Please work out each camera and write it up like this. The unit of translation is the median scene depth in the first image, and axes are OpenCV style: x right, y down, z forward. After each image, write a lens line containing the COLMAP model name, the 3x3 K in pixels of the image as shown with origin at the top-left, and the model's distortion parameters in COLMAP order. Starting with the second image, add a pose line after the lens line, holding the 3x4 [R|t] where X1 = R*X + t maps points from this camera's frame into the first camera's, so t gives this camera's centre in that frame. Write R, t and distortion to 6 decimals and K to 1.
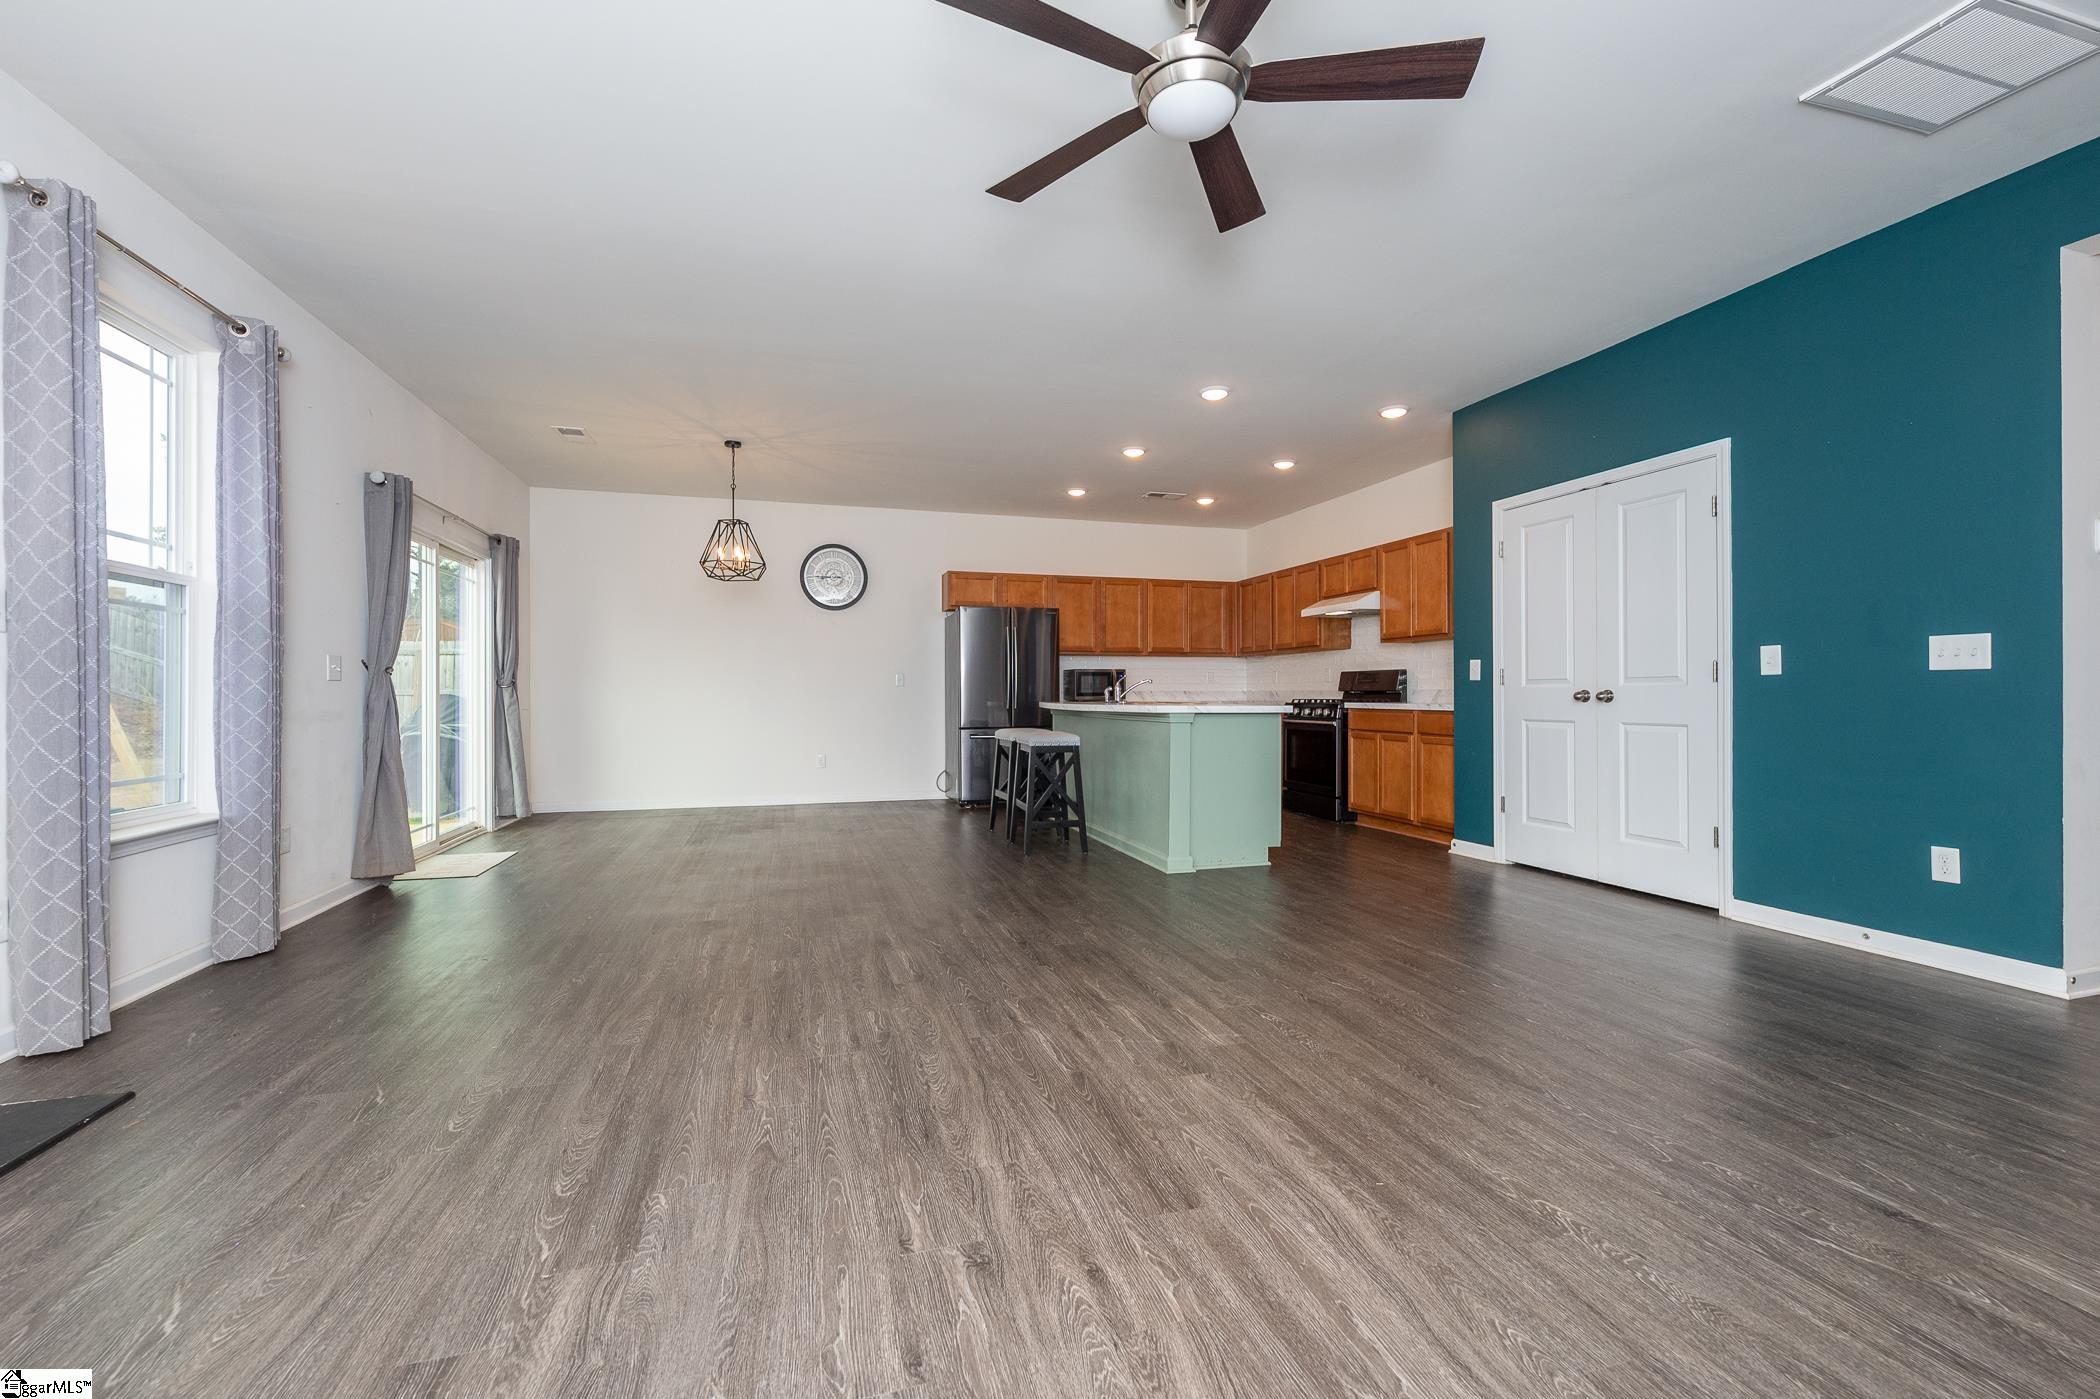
lens RADIAL K [[888.1, 0, 1070.5], [0, 888.1, 692.9], [0, 0, 1]] dist [0.001516, -0.001153]
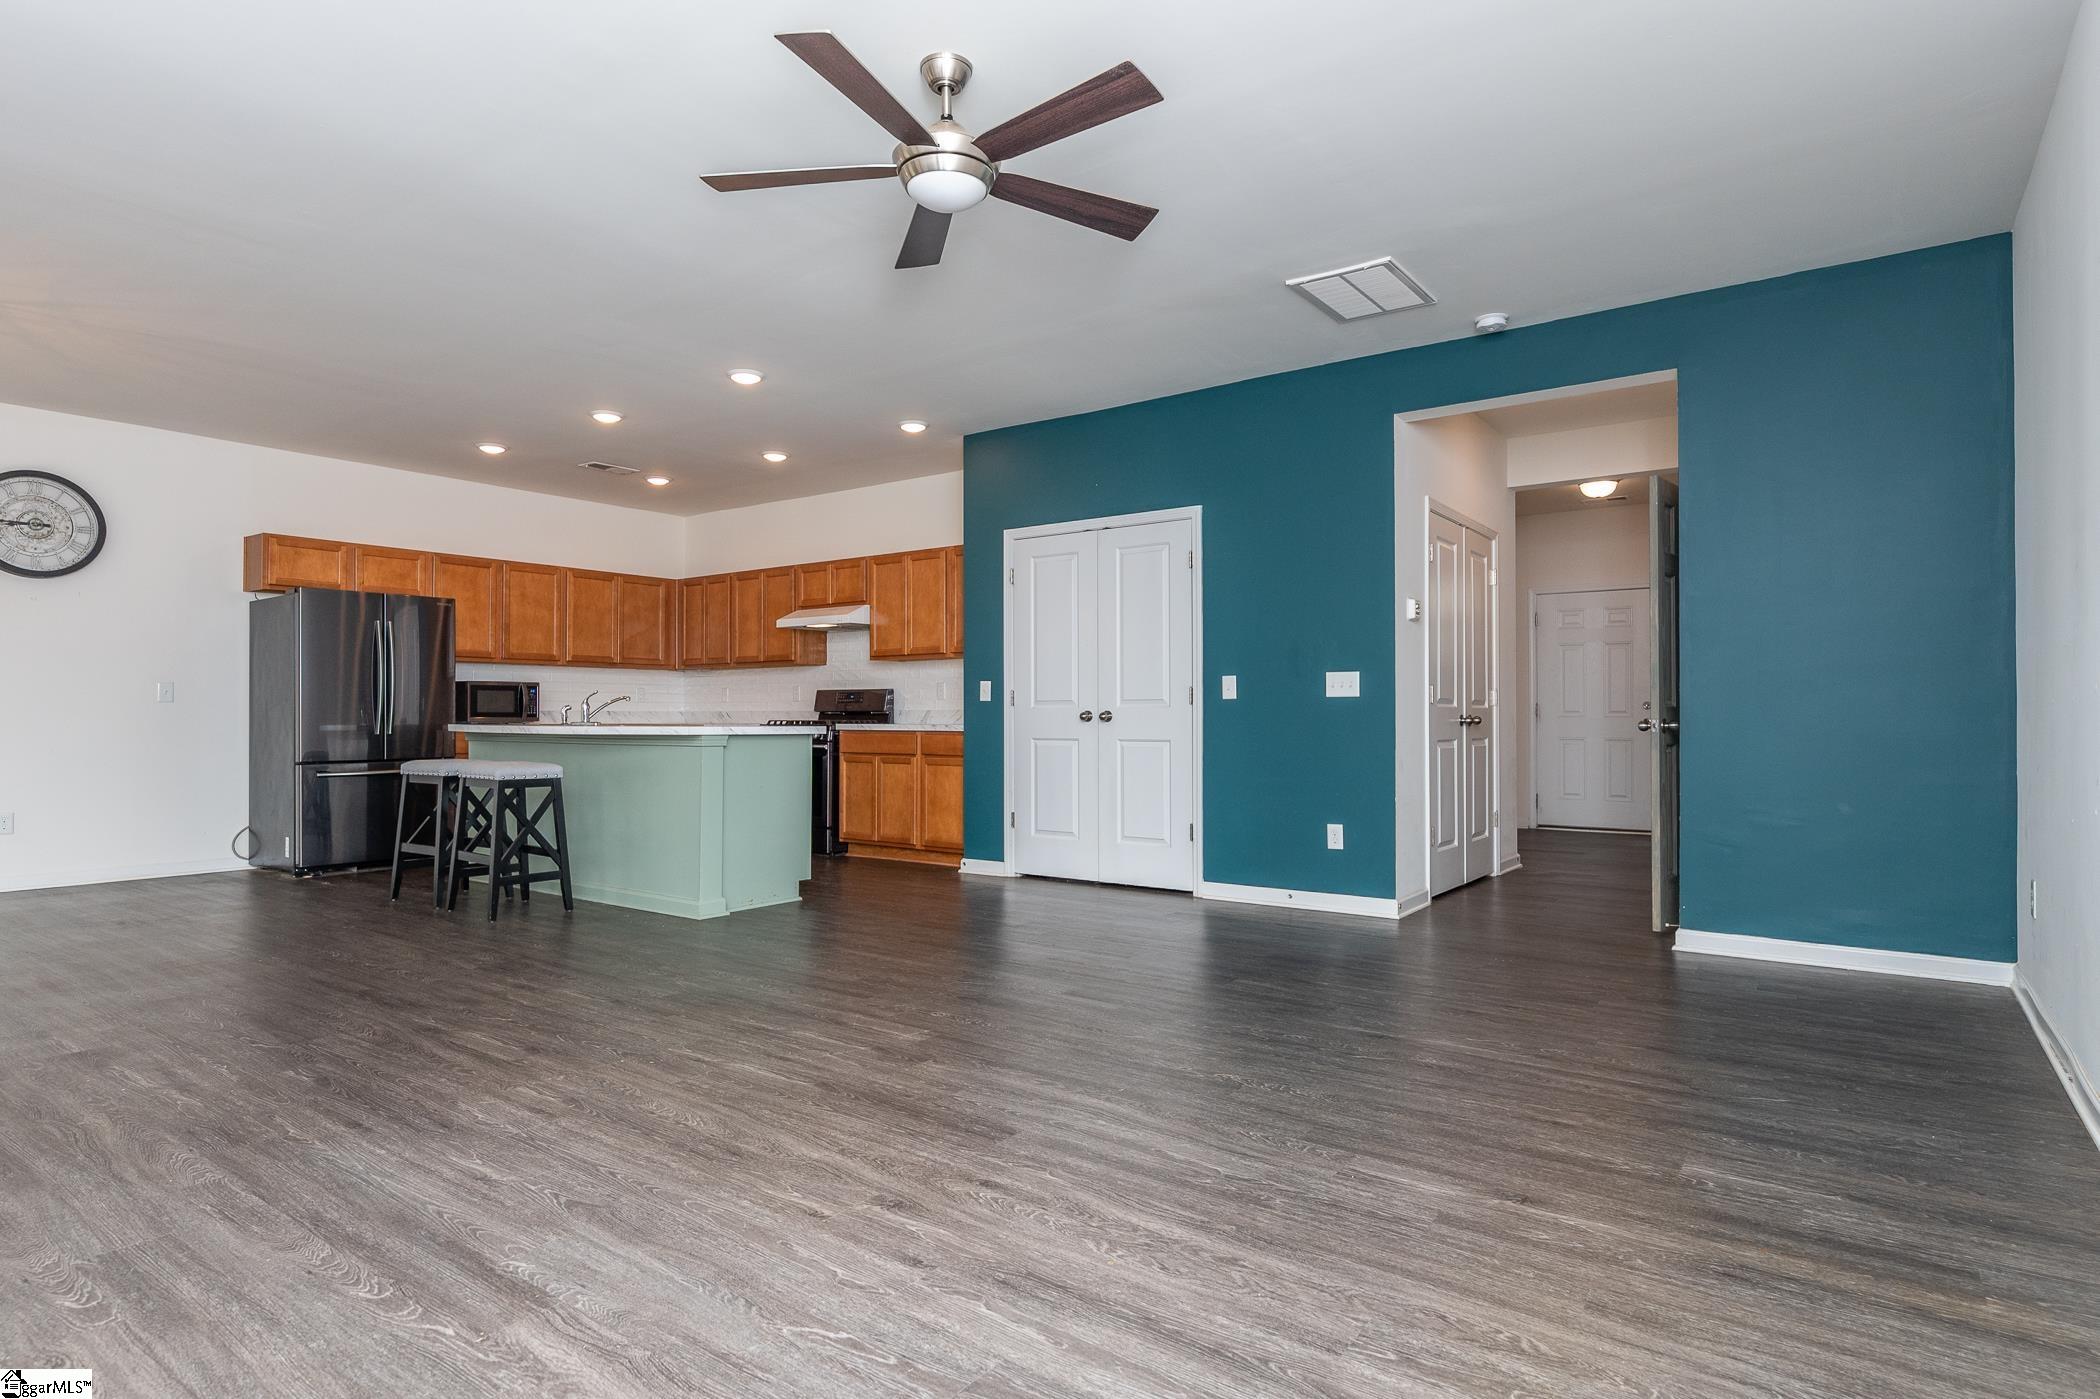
lens RADIAL K [[1105.0, 0, 1088.7], [0, 1105.0, 706.9], [0, 0, 1]] dist [-0.003032, 0.002409]
pose [[0.793092, 0.006536, 0.609067, -0.324411], [-0.001837, 0.999964, -0.008339, 0.004234], [-0.609099, 0.005495, 0.793075, -0.120167]]
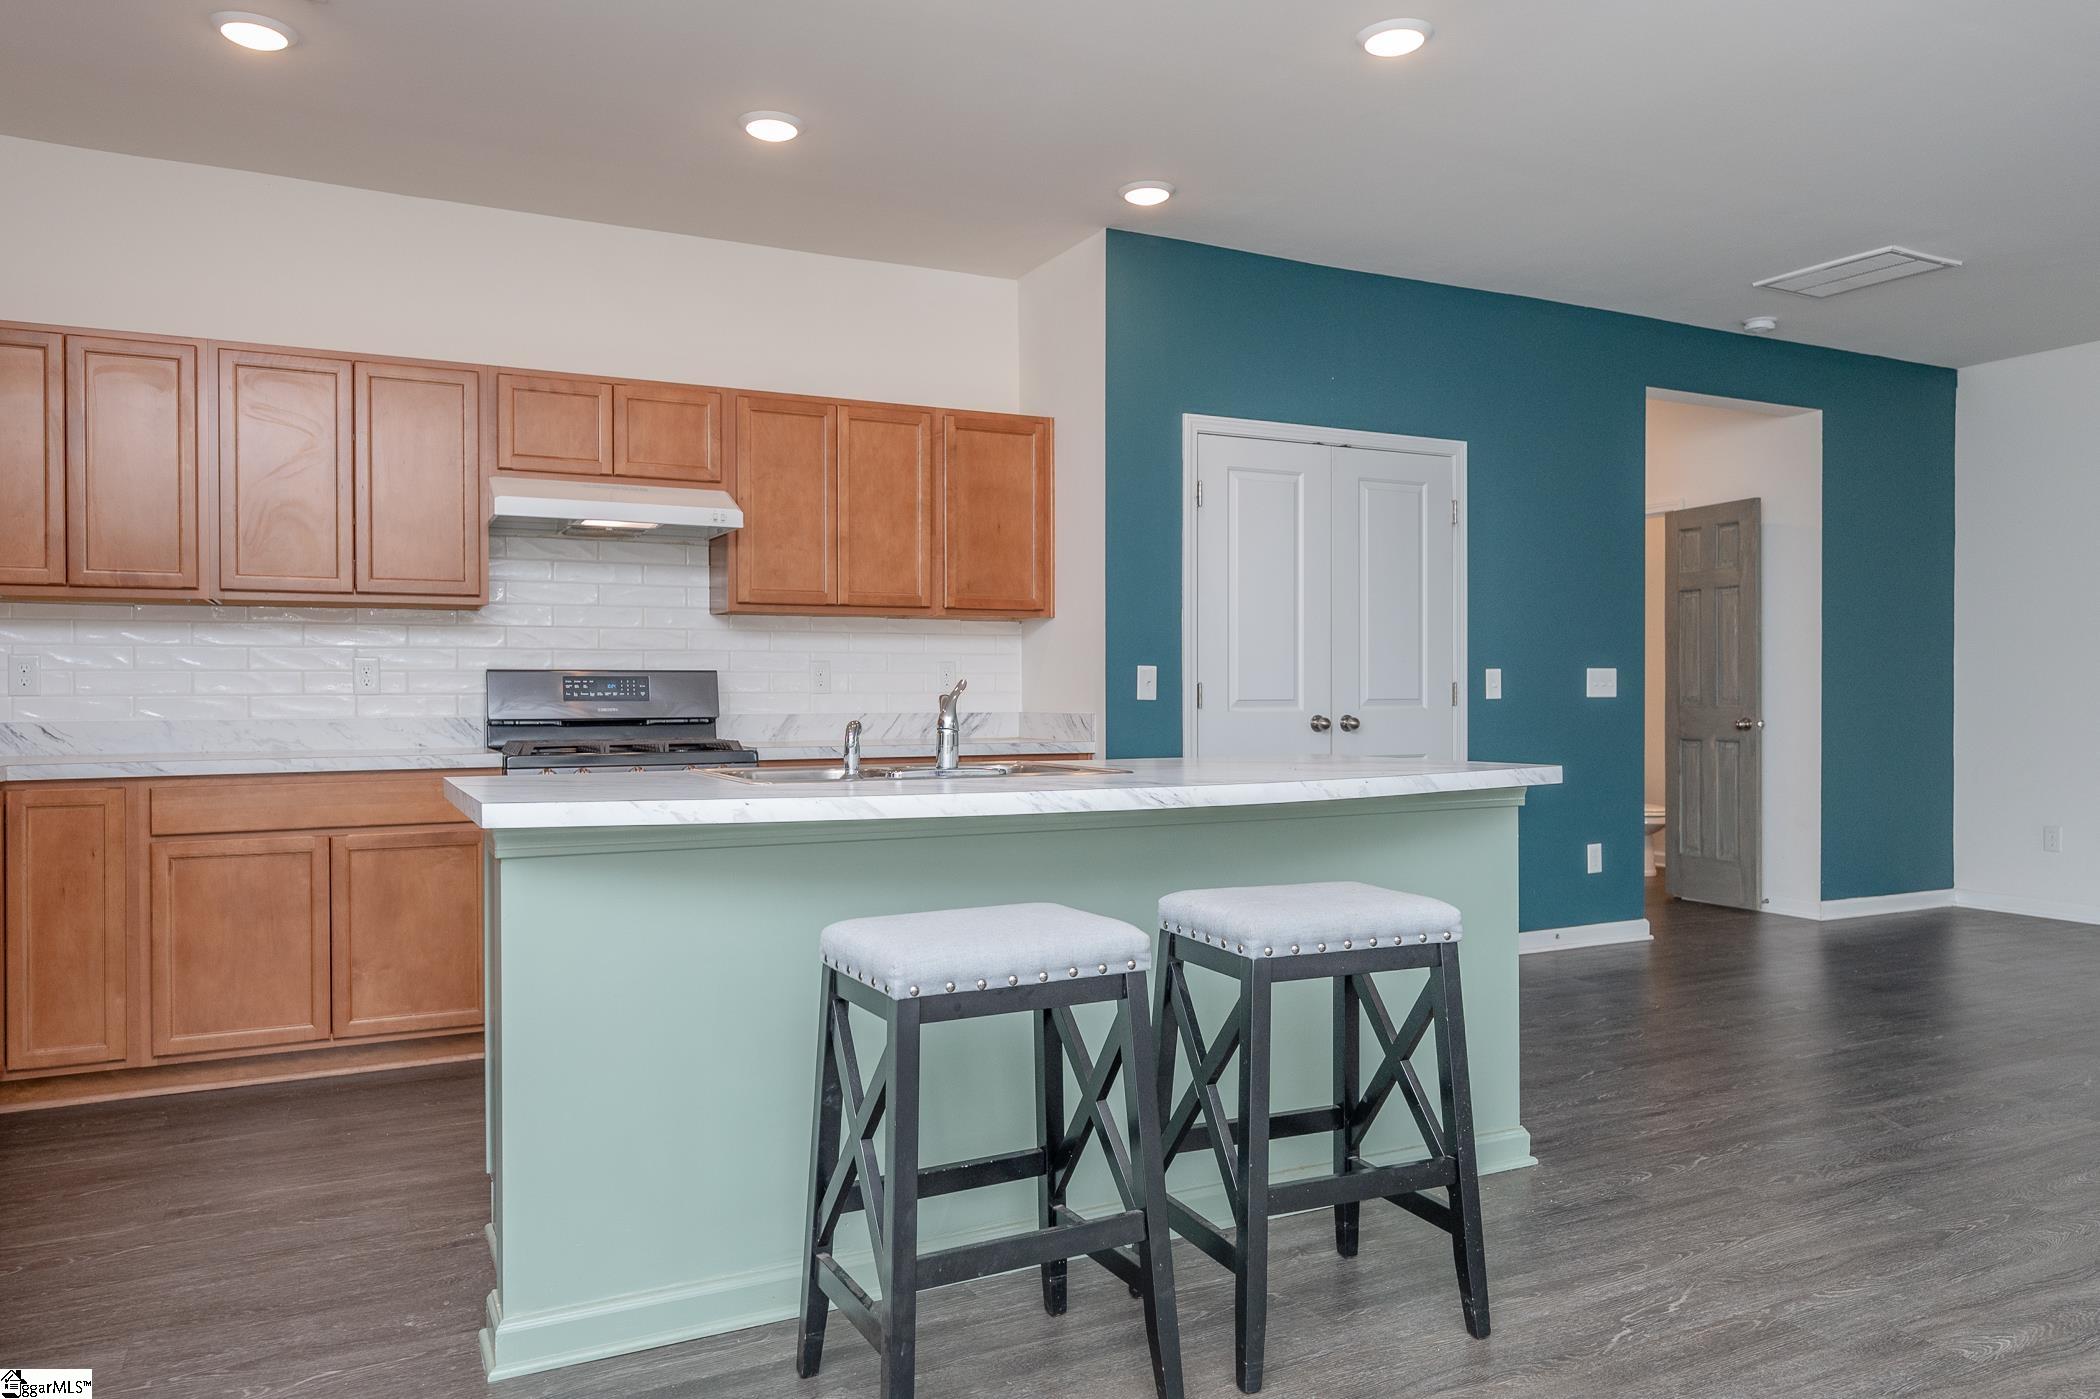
lens RADIAL K [[1401.9, 0, 1058.9], [0, 1401.9, 698.9], [0, 0, 1]] dist [-0.003922, 0.005423]
pose [[-0.160115, -0.001877, 0.987097, -0.664624], [0.001452, 0.999997, 0.002137, -0.024455], [-0.987097, 0.001776, -0.160112, 1.731766]]
